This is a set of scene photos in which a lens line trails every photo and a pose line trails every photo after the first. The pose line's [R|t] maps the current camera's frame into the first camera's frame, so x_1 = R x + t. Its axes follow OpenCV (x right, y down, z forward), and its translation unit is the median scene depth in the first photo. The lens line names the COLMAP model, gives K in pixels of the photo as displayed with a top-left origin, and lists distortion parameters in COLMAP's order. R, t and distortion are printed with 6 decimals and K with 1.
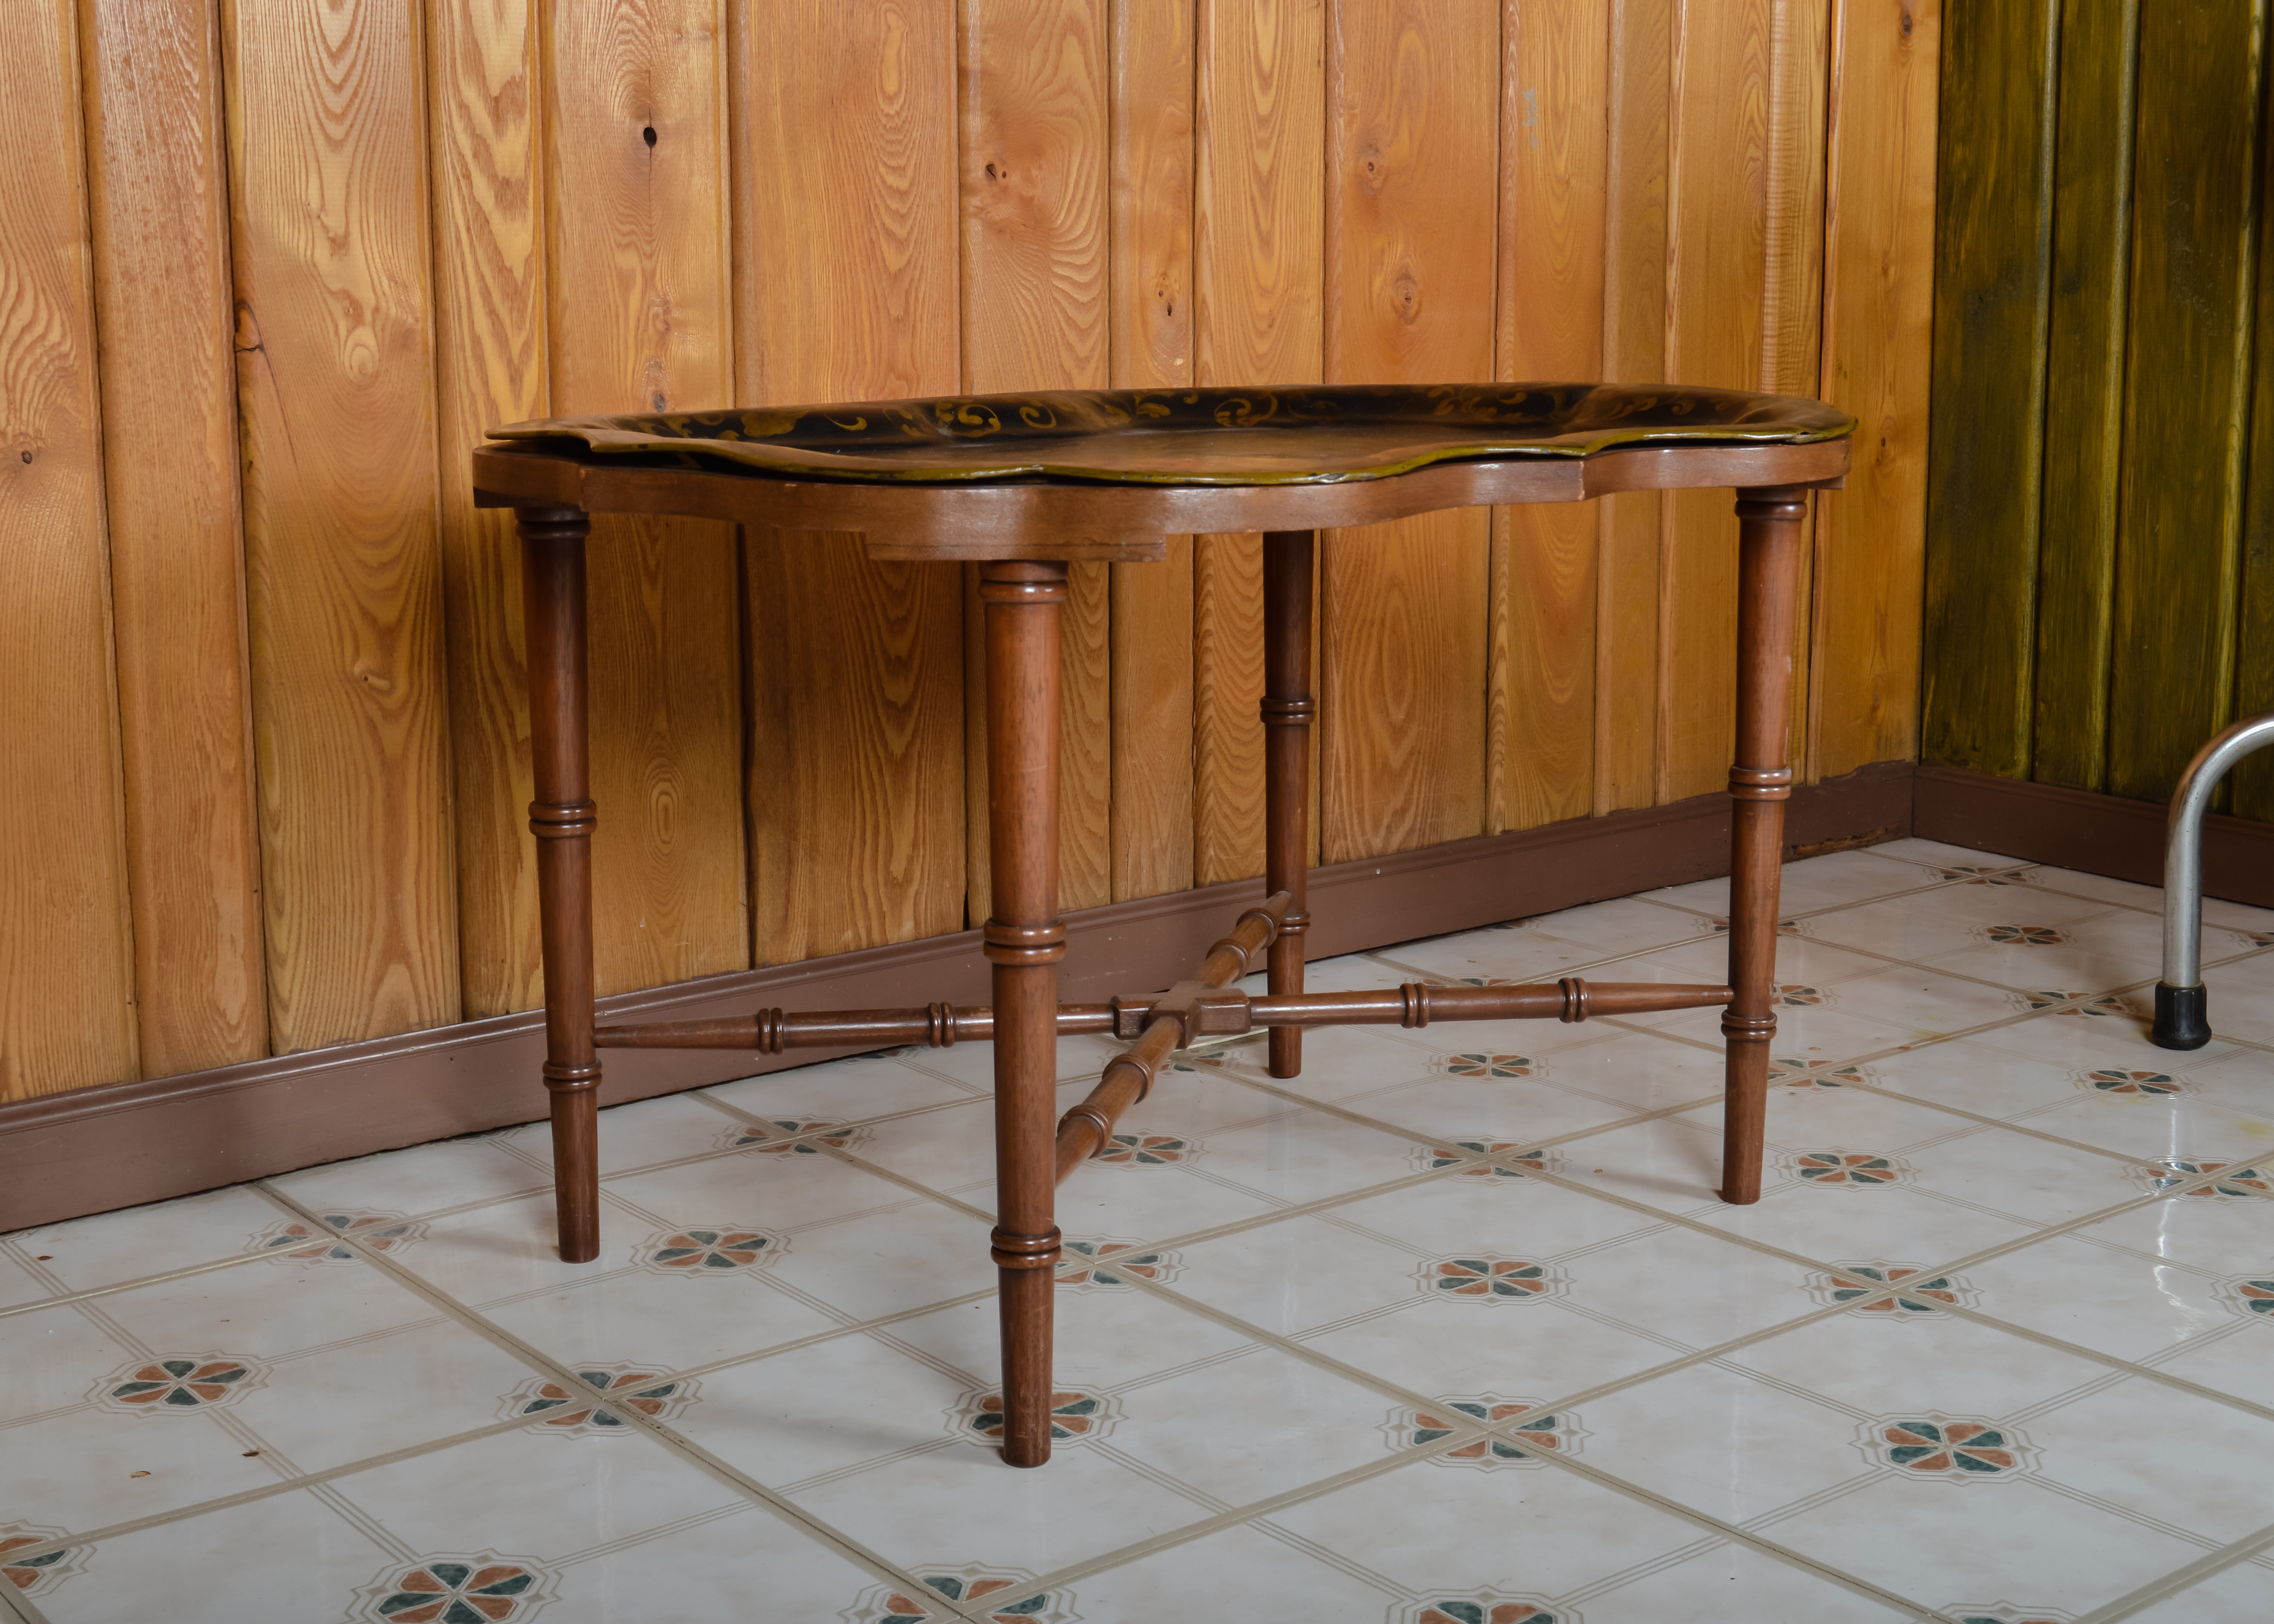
lens RADIAL K [[3018.0, 0, 1137.0], [0, 3018.0, 812.0], [0, 0, 1]] dist [-0.028963, -0.011472]
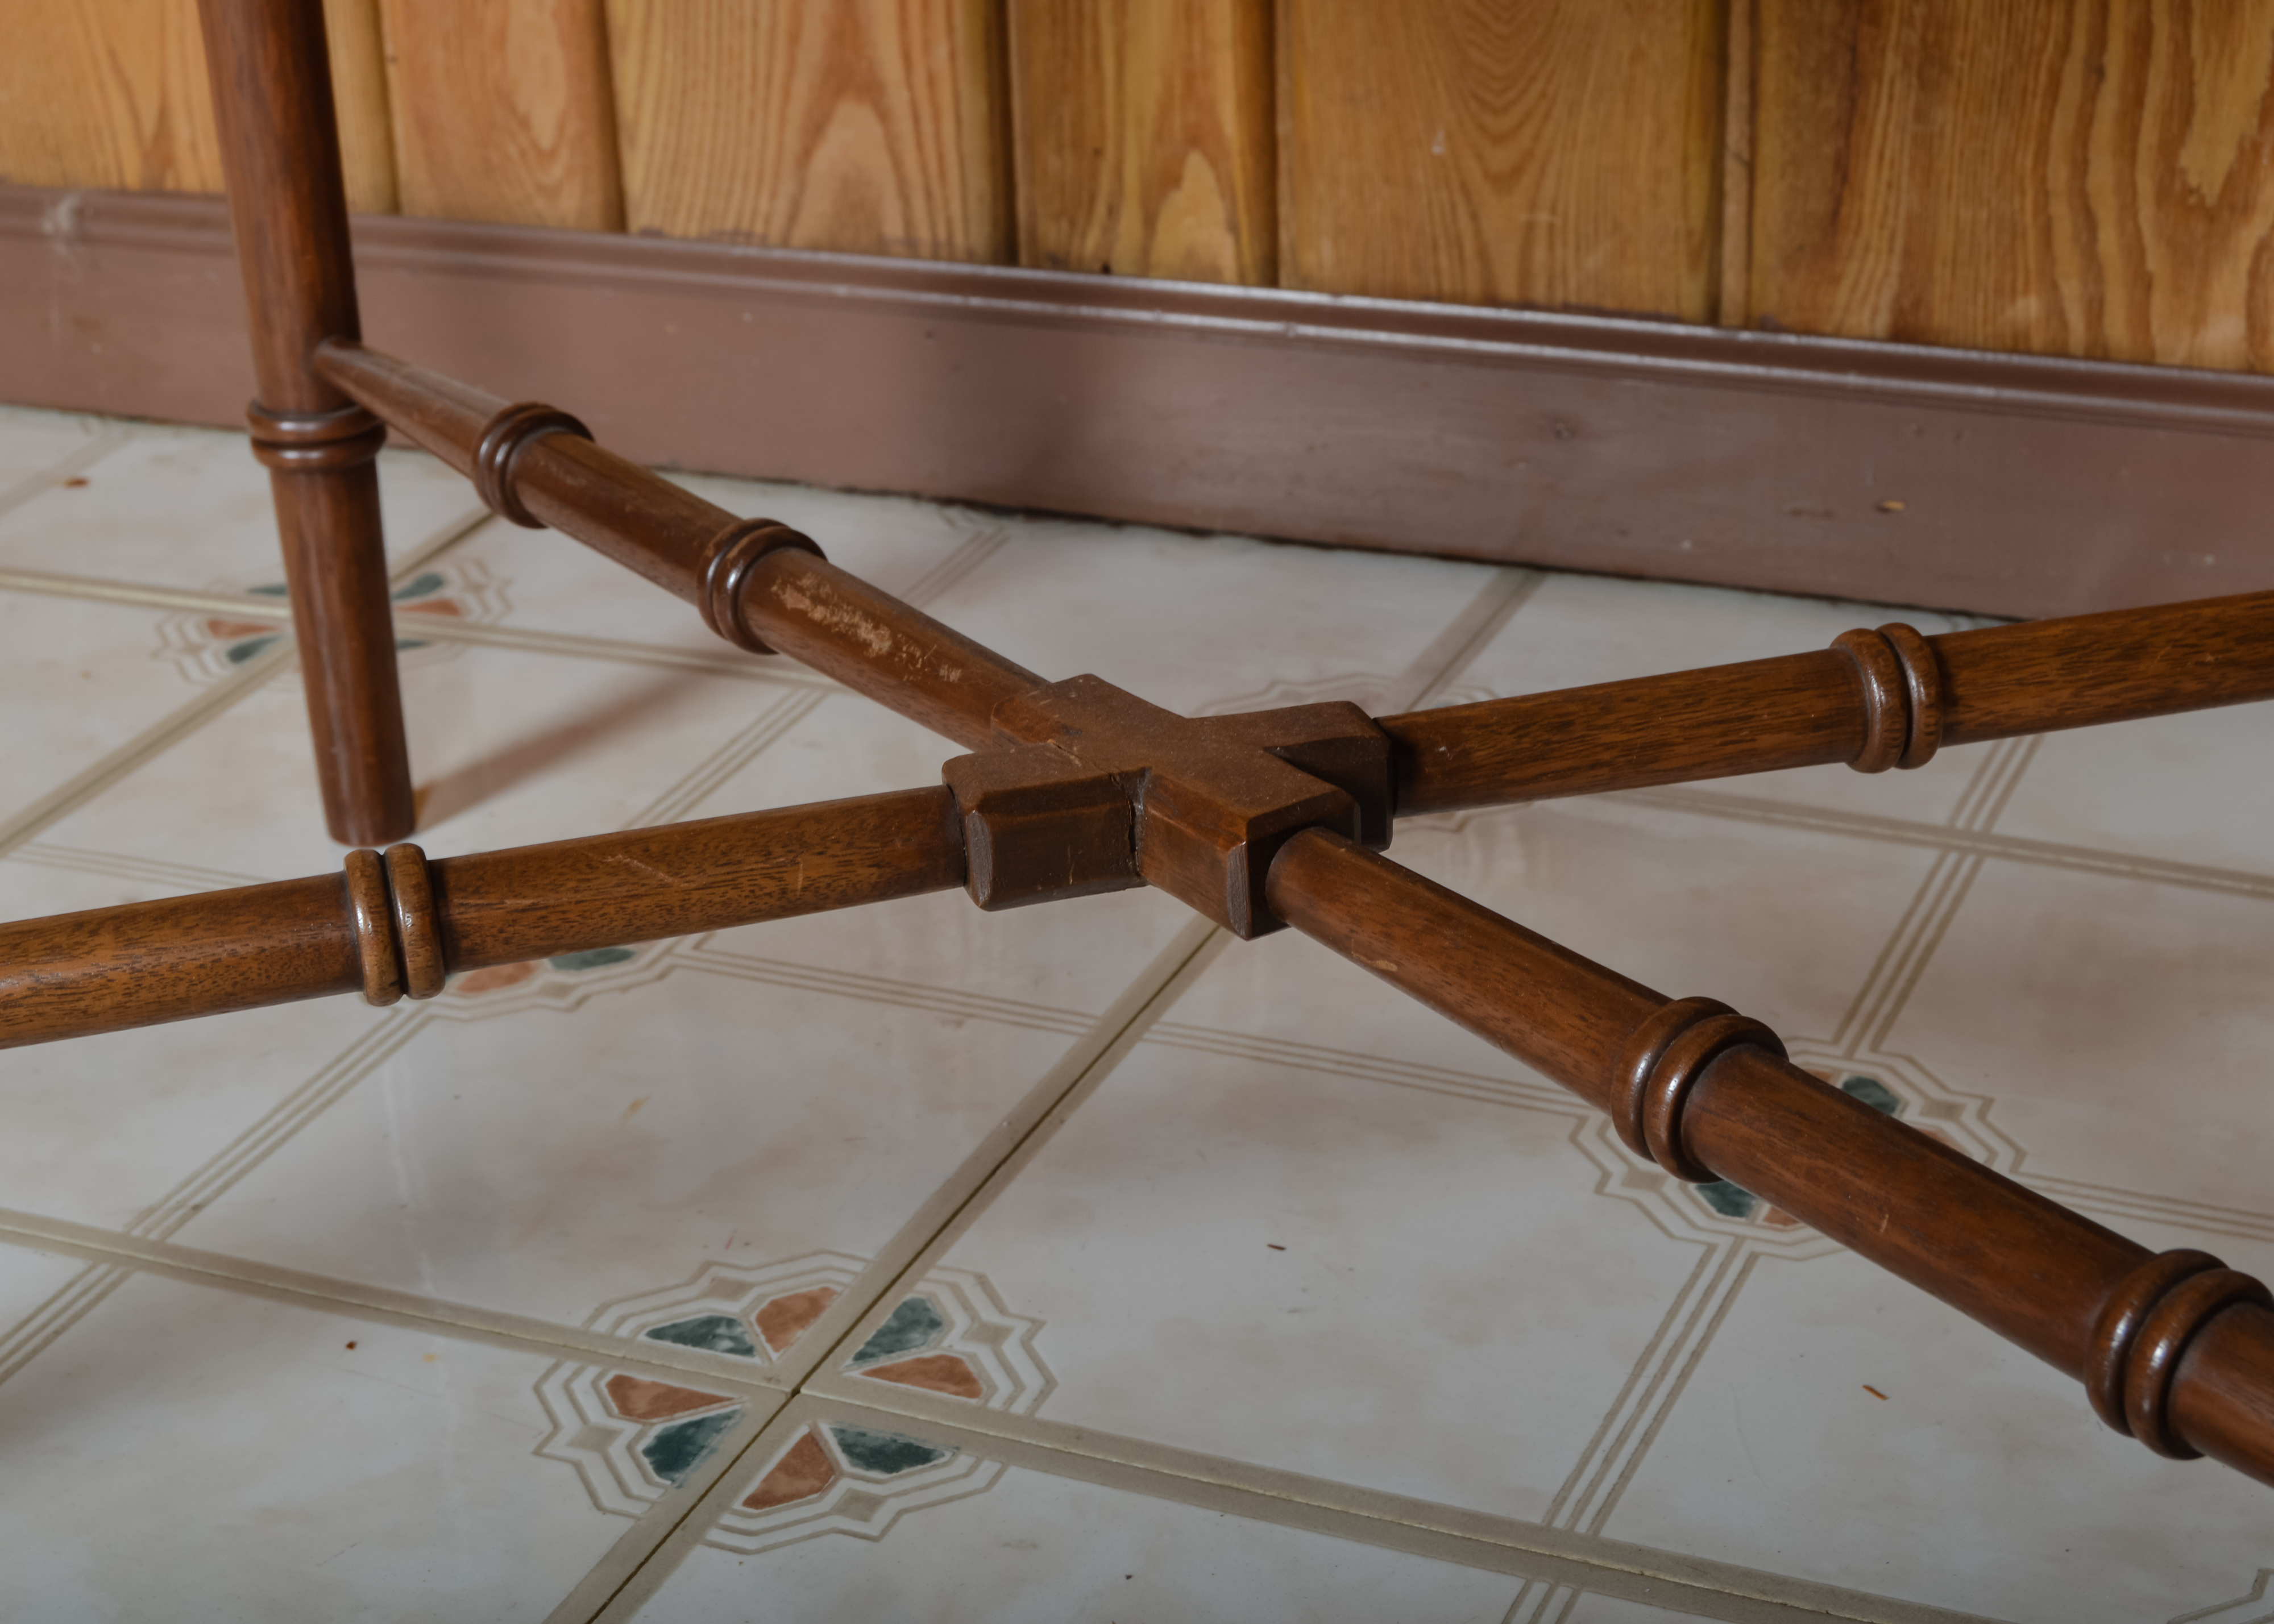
lens RADIAL K [[4096.7, 0, 1137.0], [0, 4096.7, 812.0], [0, 0, 1]] dist [-0.049903, -0.038478]
pose [[0.468101, 0.358506, -0.807685, 0.301867], [-0.125345, 0.931702, 0.340909, -0.063658], [0.874740, -0.058341, 0.481068, 0.689032]]
